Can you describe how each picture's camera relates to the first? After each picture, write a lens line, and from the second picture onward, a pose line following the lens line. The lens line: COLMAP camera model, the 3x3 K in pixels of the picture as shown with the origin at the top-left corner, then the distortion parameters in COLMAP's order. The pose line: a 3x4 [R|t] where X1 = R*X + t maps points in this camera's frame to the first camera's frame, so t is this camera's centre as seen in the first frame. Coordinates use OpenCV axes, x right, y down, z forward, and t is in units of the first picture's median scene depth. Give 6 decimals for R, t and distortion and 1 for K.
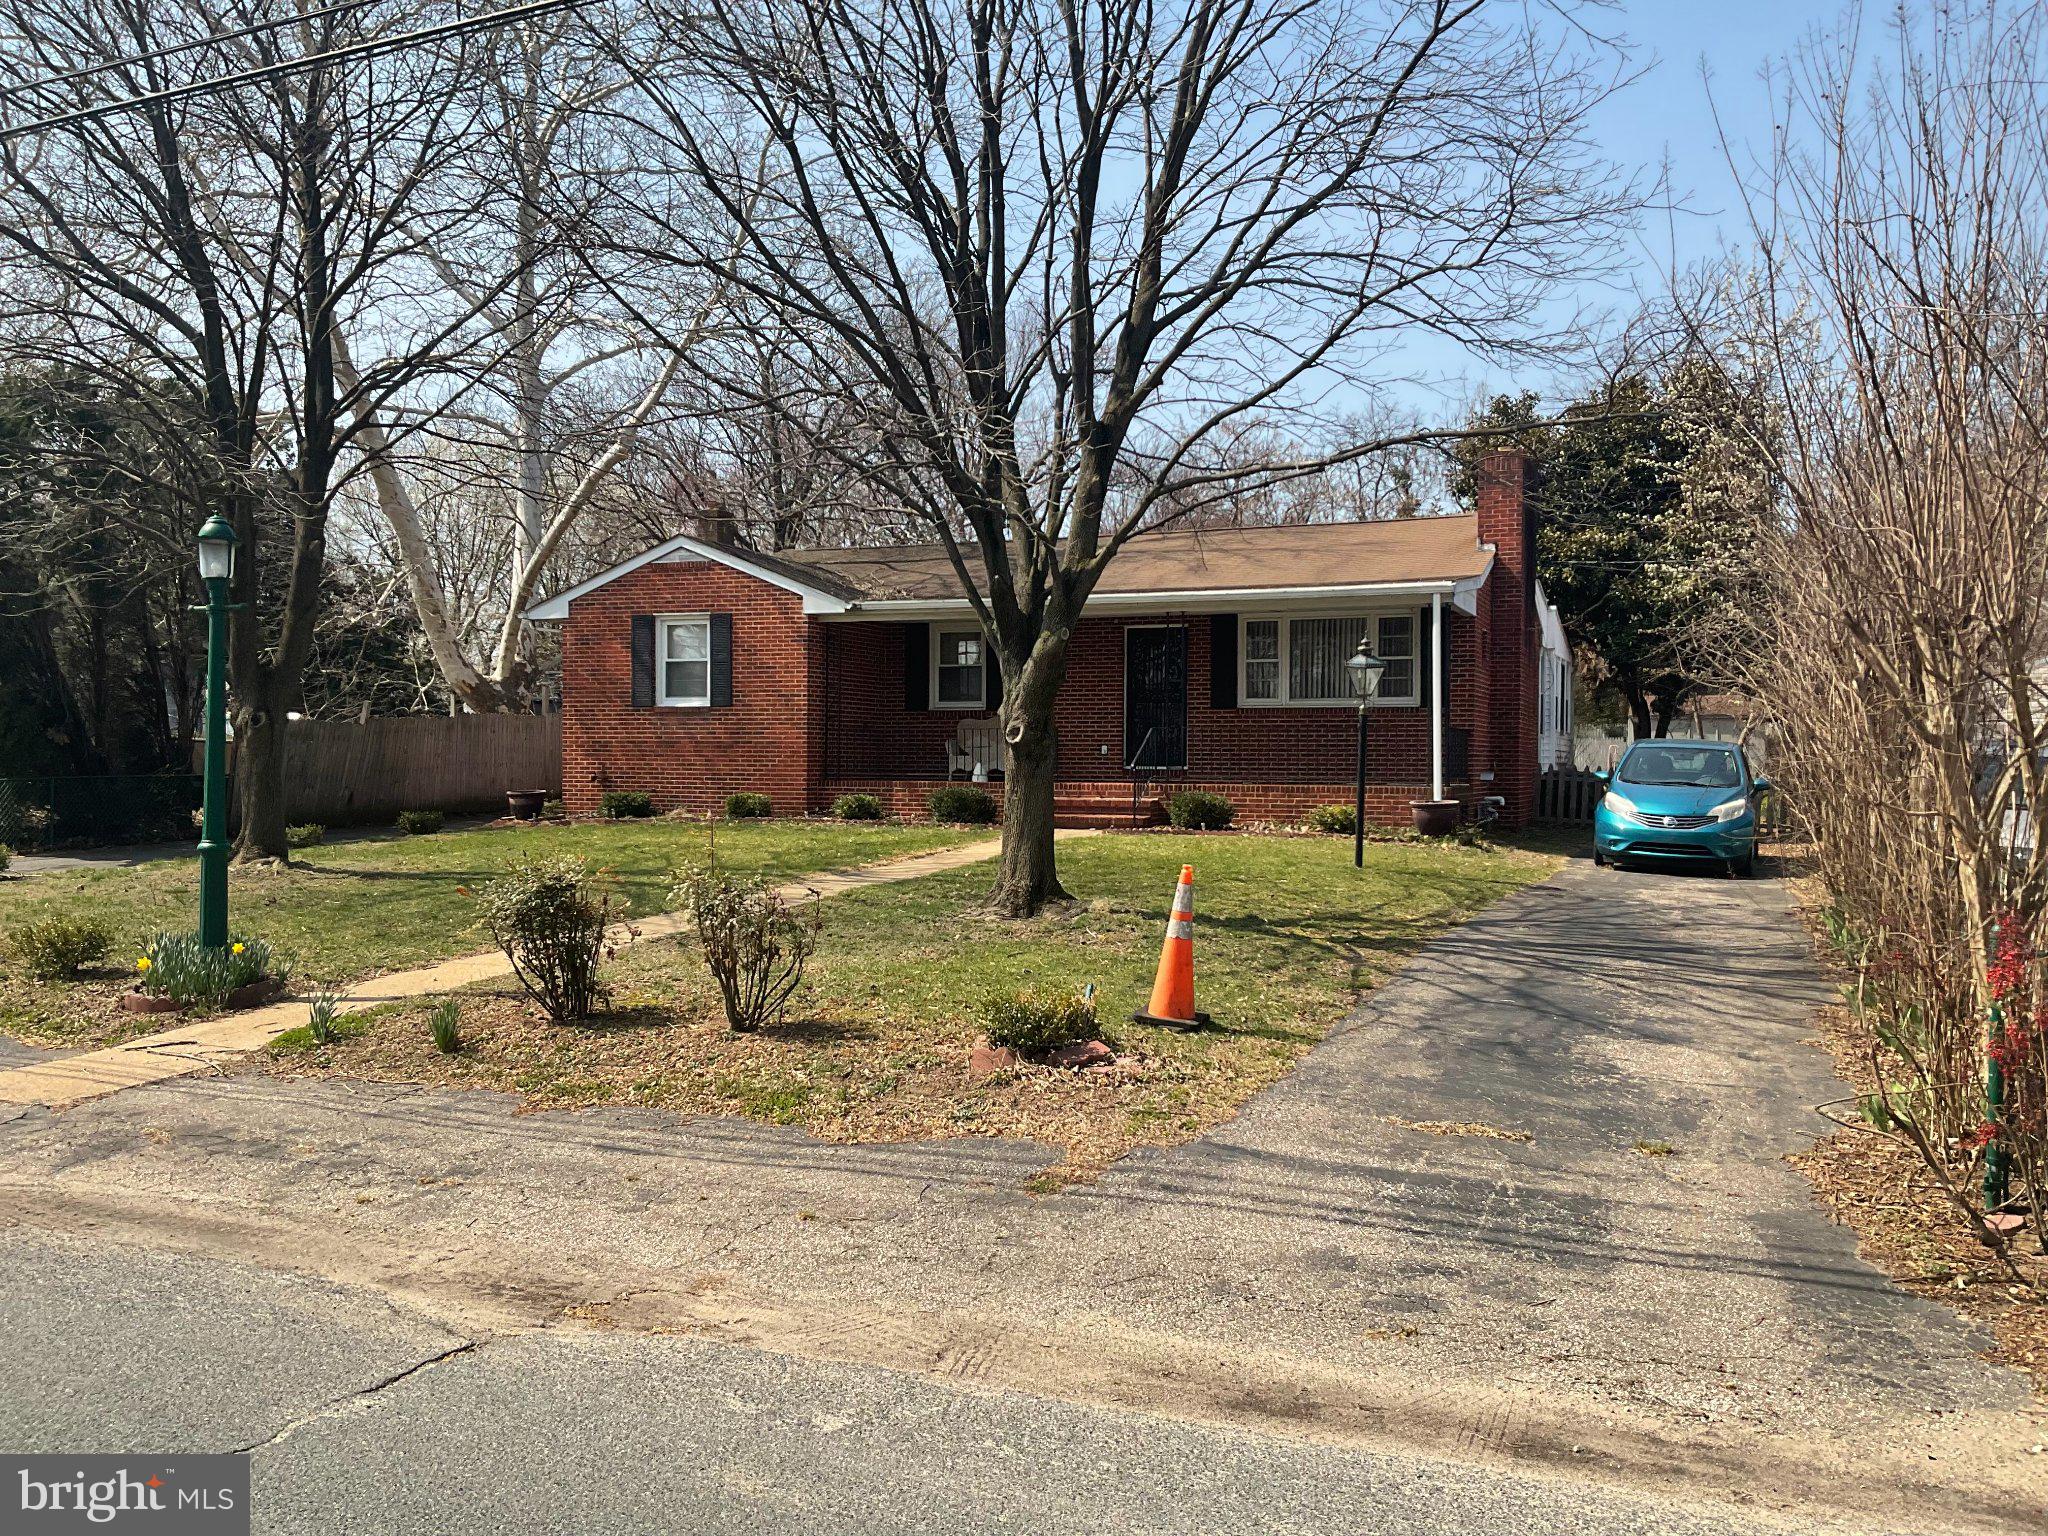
lens RADIAL K [[1693.4, 0, 1024.0], [0, 1693.4, 768.0], [0, 0, 1]] dist [0.004235, -0.007603]
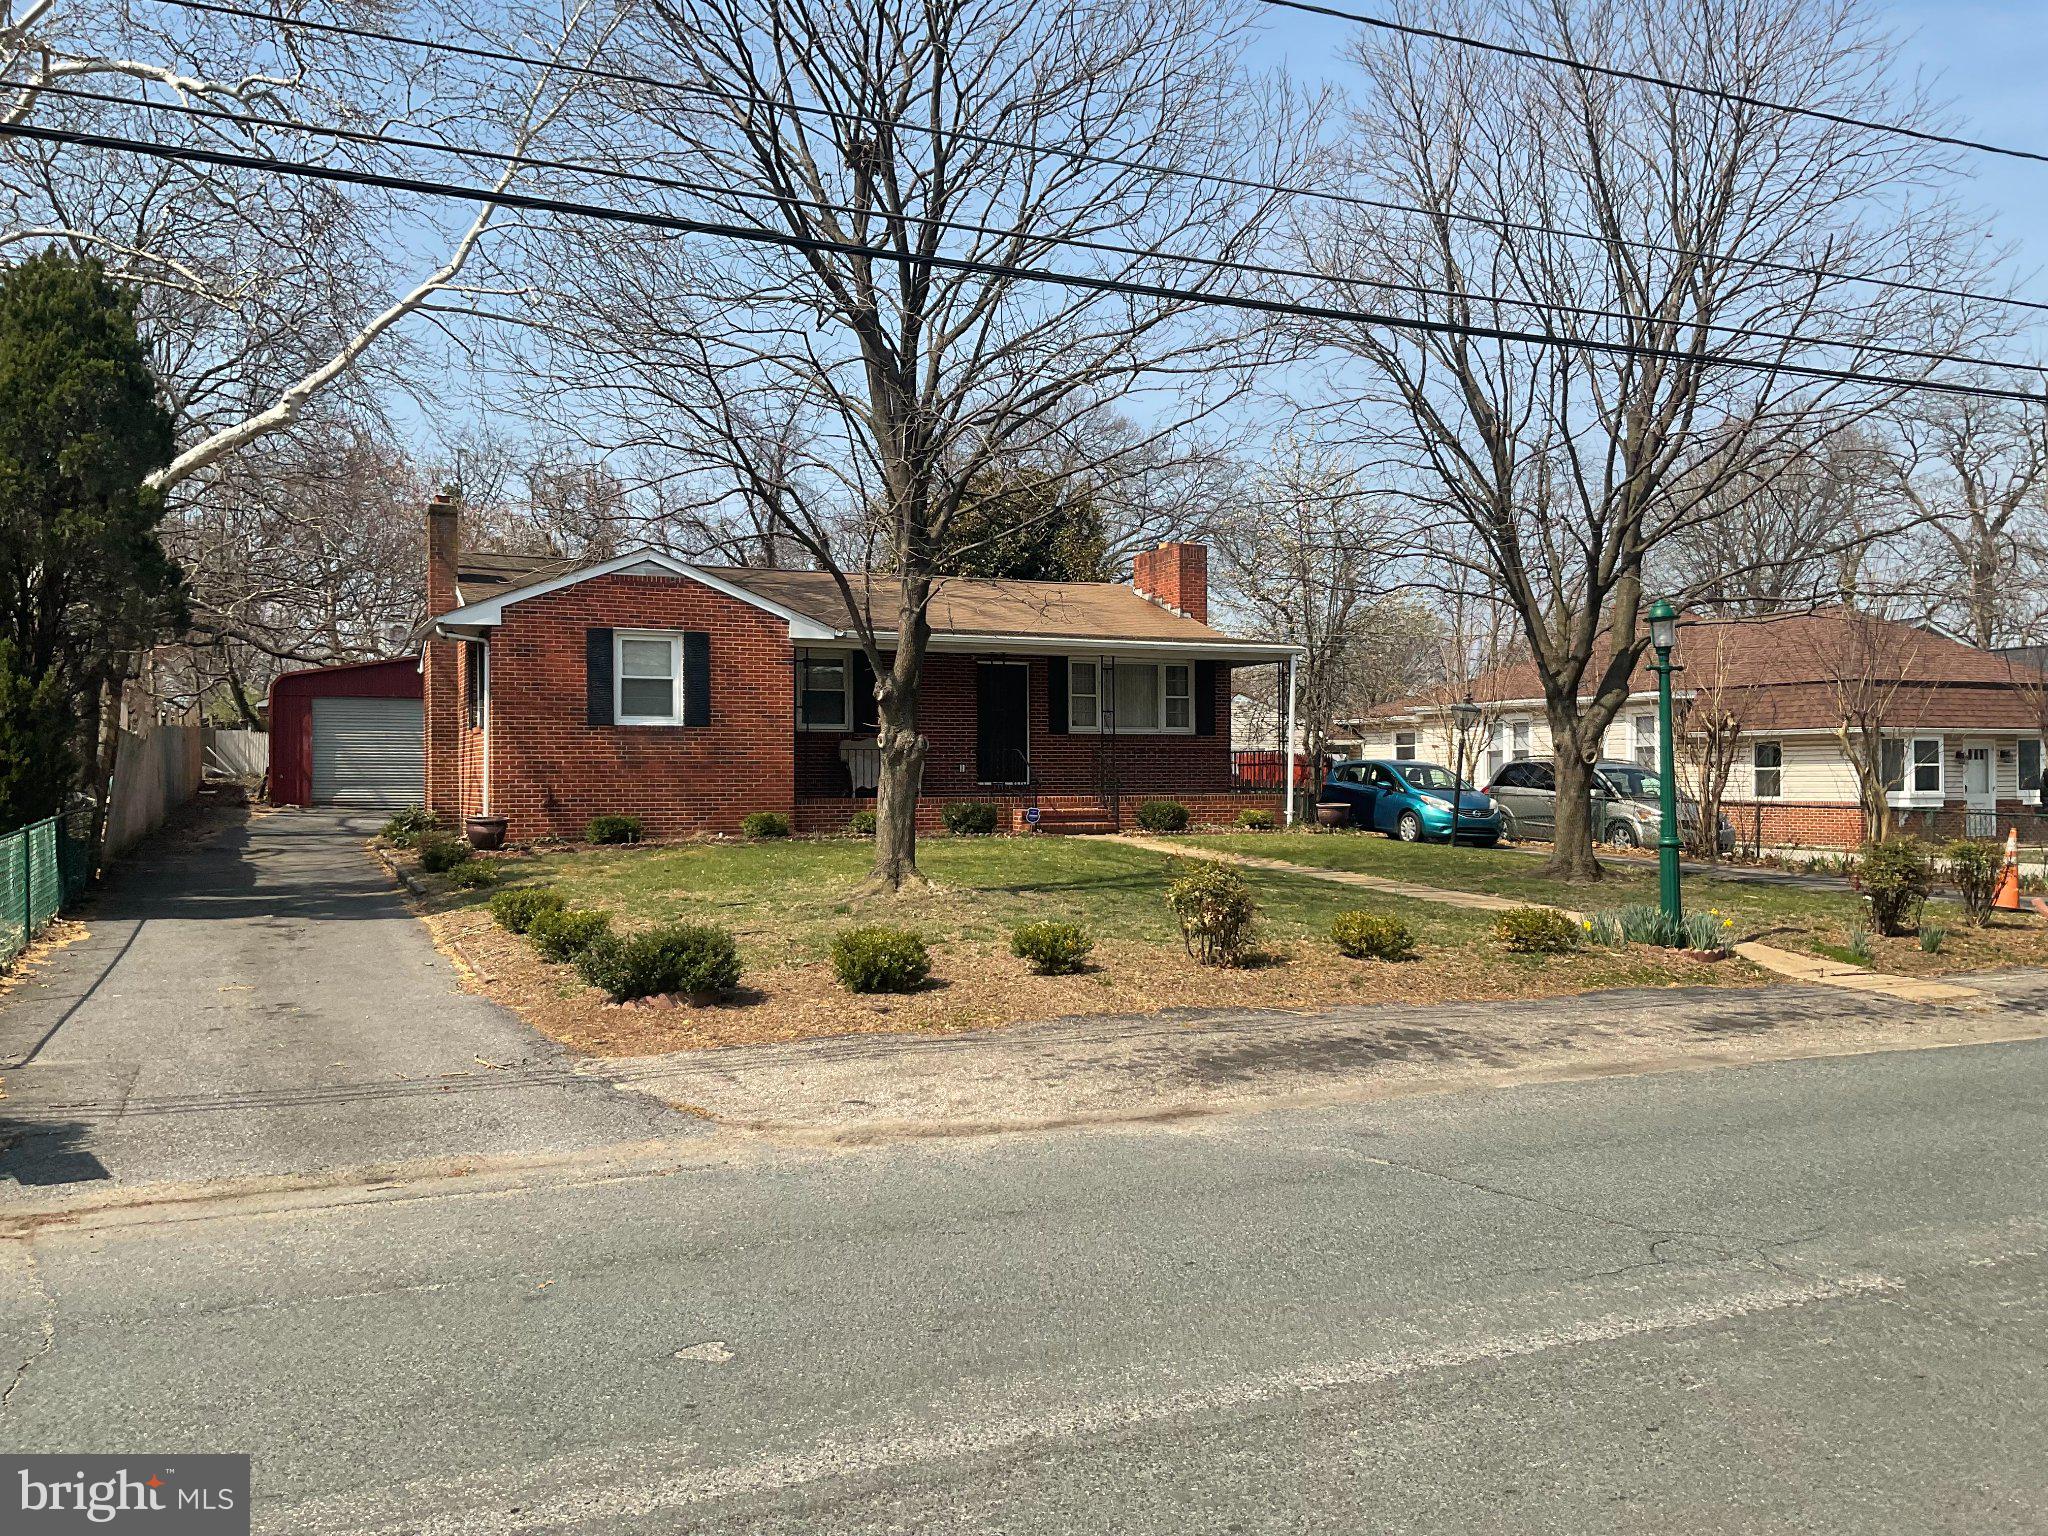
lens RADIAL K [[1693.4, 0, 1024.0], [0, 1693.4, 768.0], [0, 0, 1]] dist [0.004235, -0.007603]
pose [[0.688924, -0.003130, 0.724827, -0.765435], [0.010868, 0.999923, -0.006011, -0.003947], [-0.724752, 0.012018, 0.688905, 0.182059]]
